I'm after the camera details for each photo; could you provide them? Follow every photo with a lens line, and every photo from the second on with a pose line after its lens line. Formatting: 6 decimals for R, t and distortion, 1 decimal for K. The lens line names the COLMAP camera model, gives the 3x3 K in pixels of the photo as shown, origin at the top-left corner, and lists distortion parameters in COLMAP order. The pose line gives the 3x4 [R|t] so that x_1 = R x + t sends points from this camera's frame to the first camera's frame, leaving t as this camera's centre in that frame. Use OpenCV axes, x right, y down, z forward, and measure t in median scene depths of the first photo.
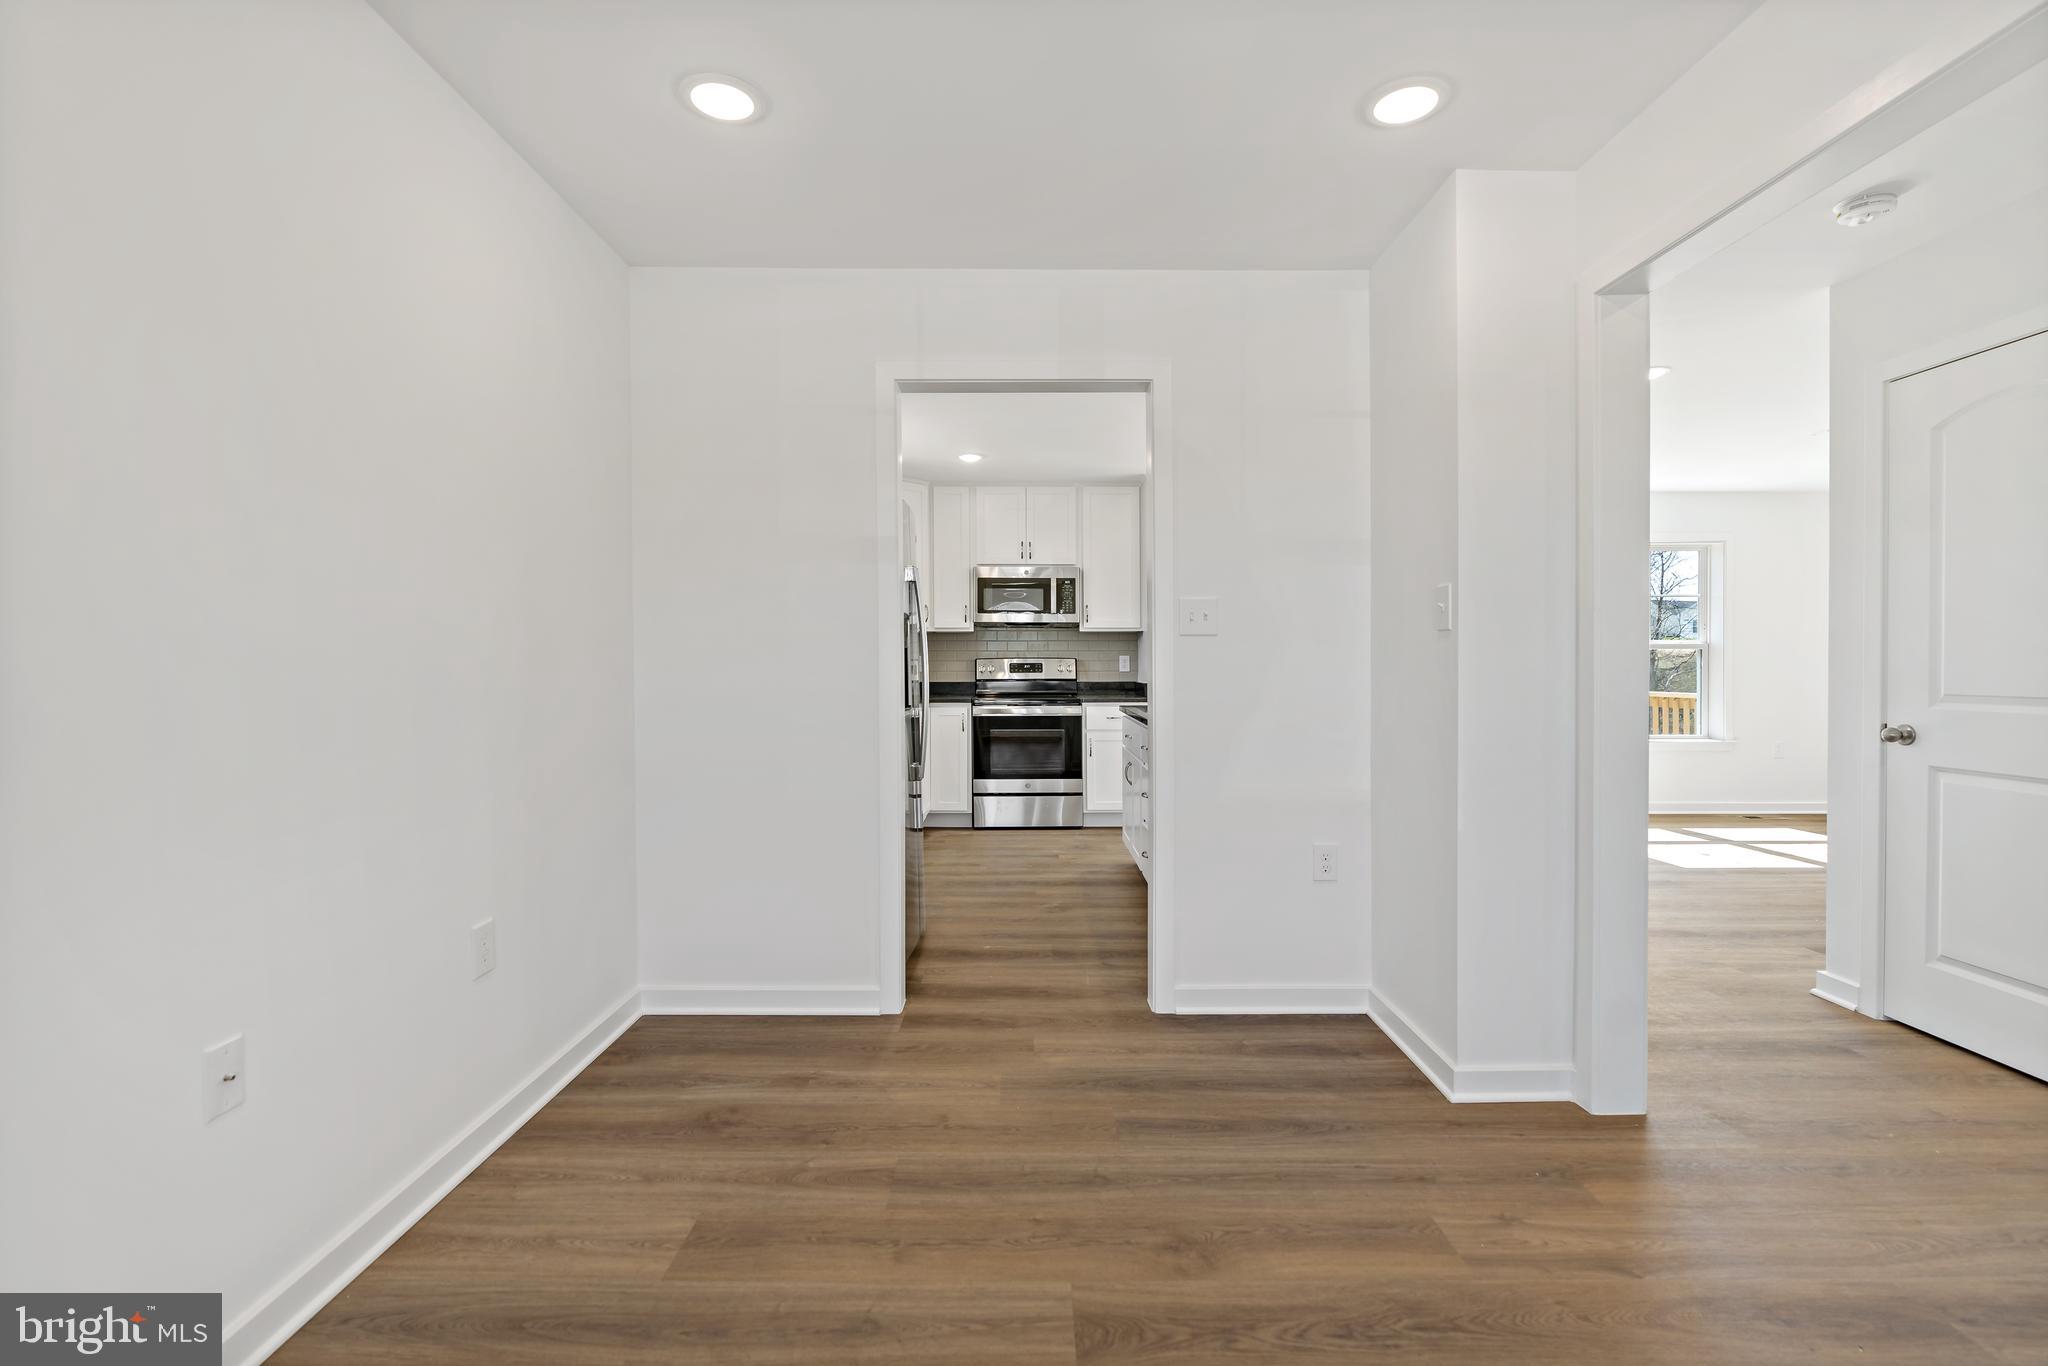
lens RADIAL K [[930.7, 0, 1024.0], [0, 930.7, 683.0], [0, 0, 1]] dist [-0.001720, 0.000063]
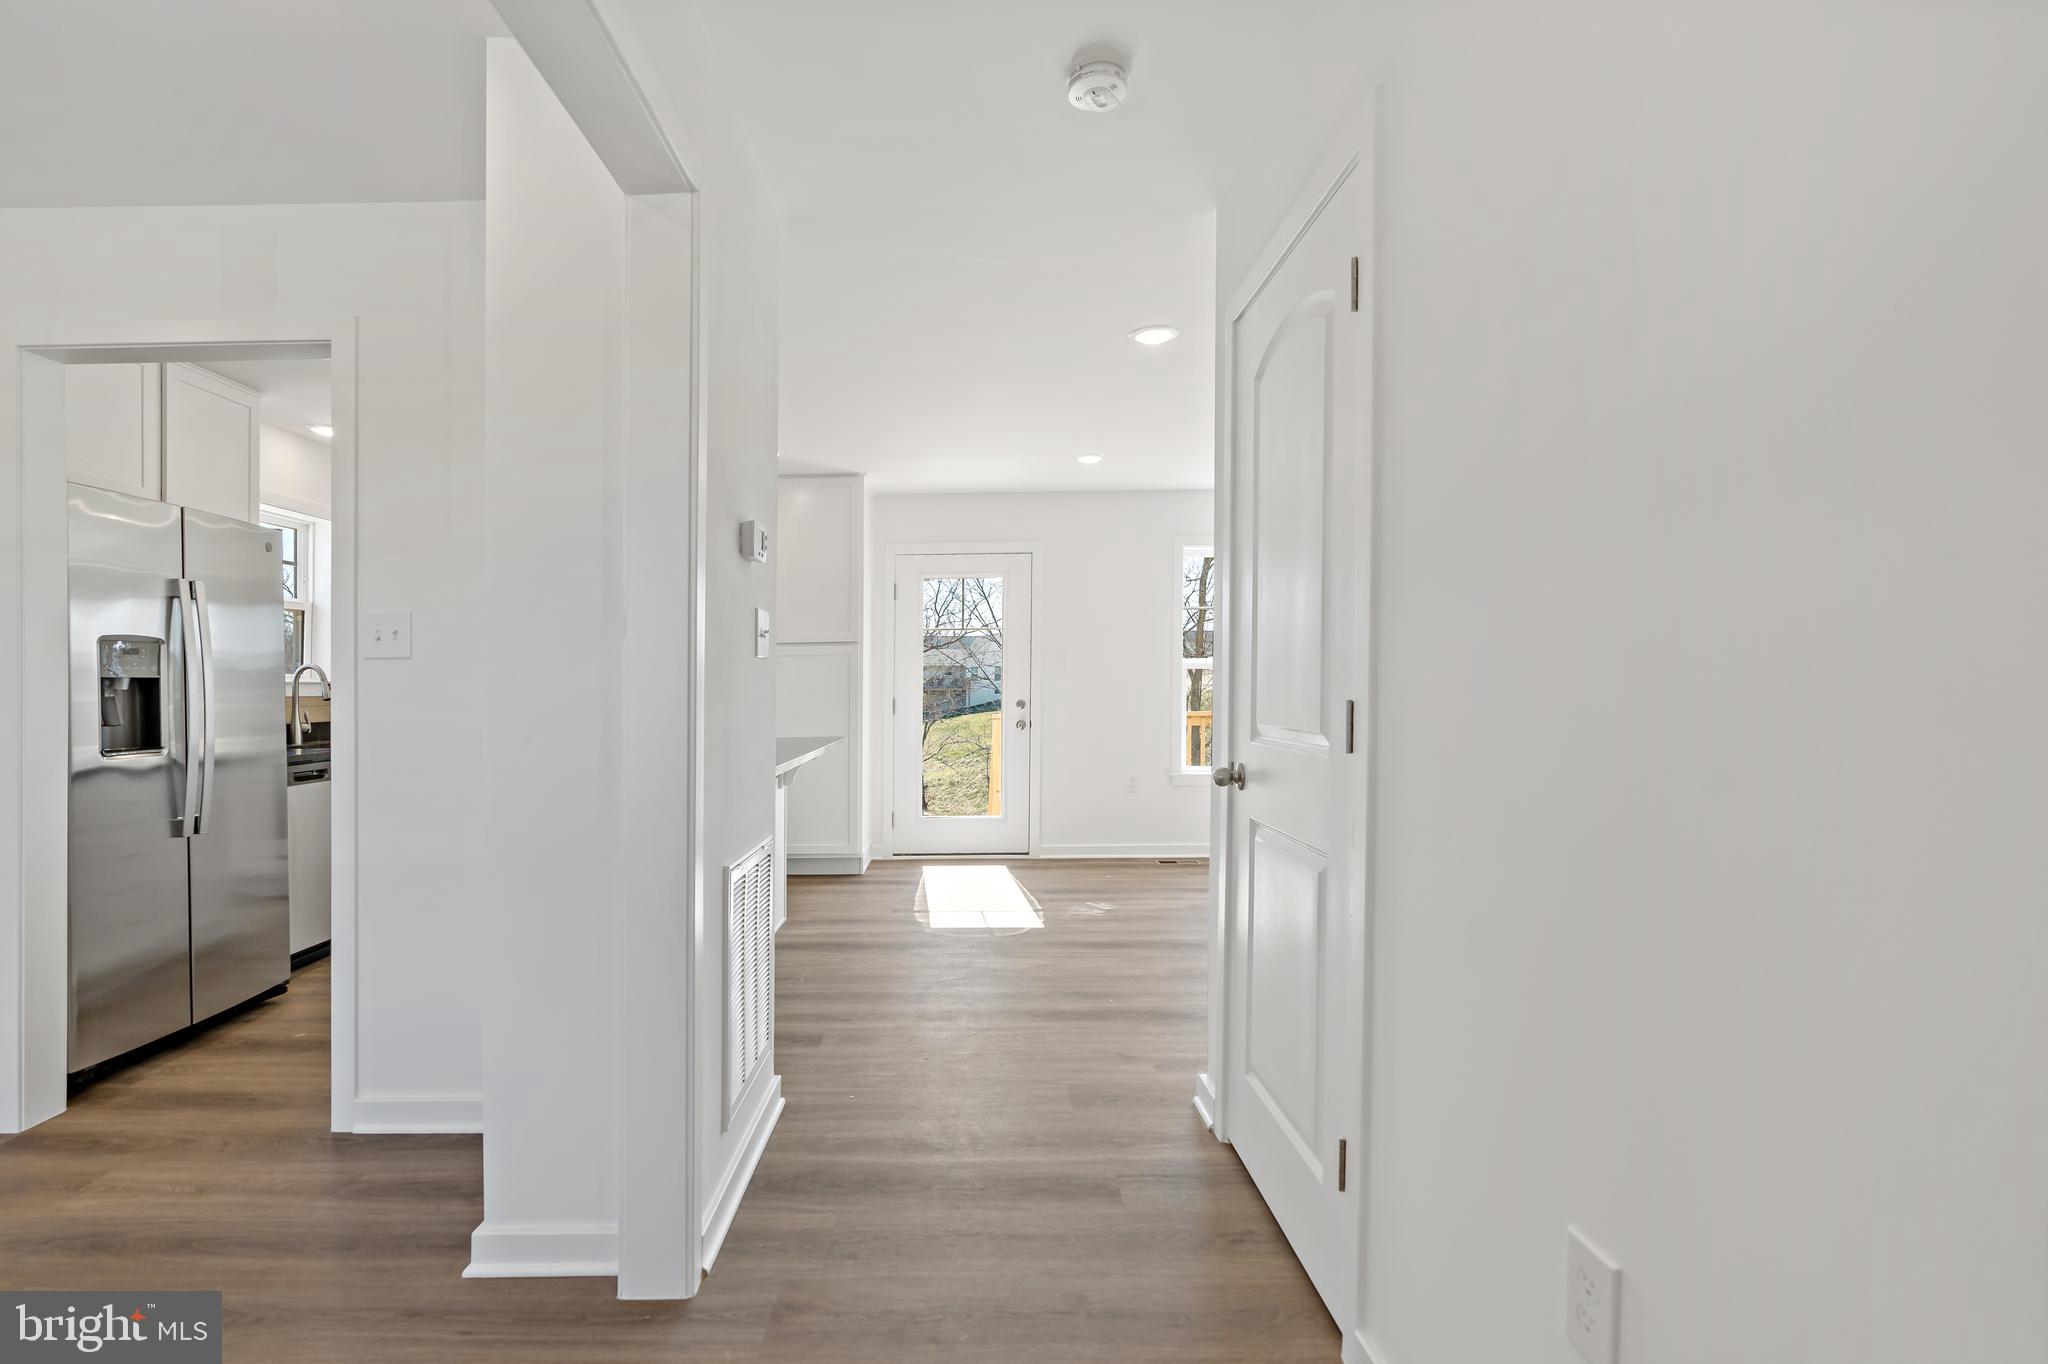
lens RADIAL K [[966.1, 0, 951.2], [0, 966.1, 714.1], [0, 0, 1]] dist [0.001379, 0.000845]
pose [[0.999539, -0.011286, -0.028182, 0.743190], [0.011417, 0.999925, 0.004493, -0.002199], [0.028129, -0.004813, 0.999593, 0.195657]]
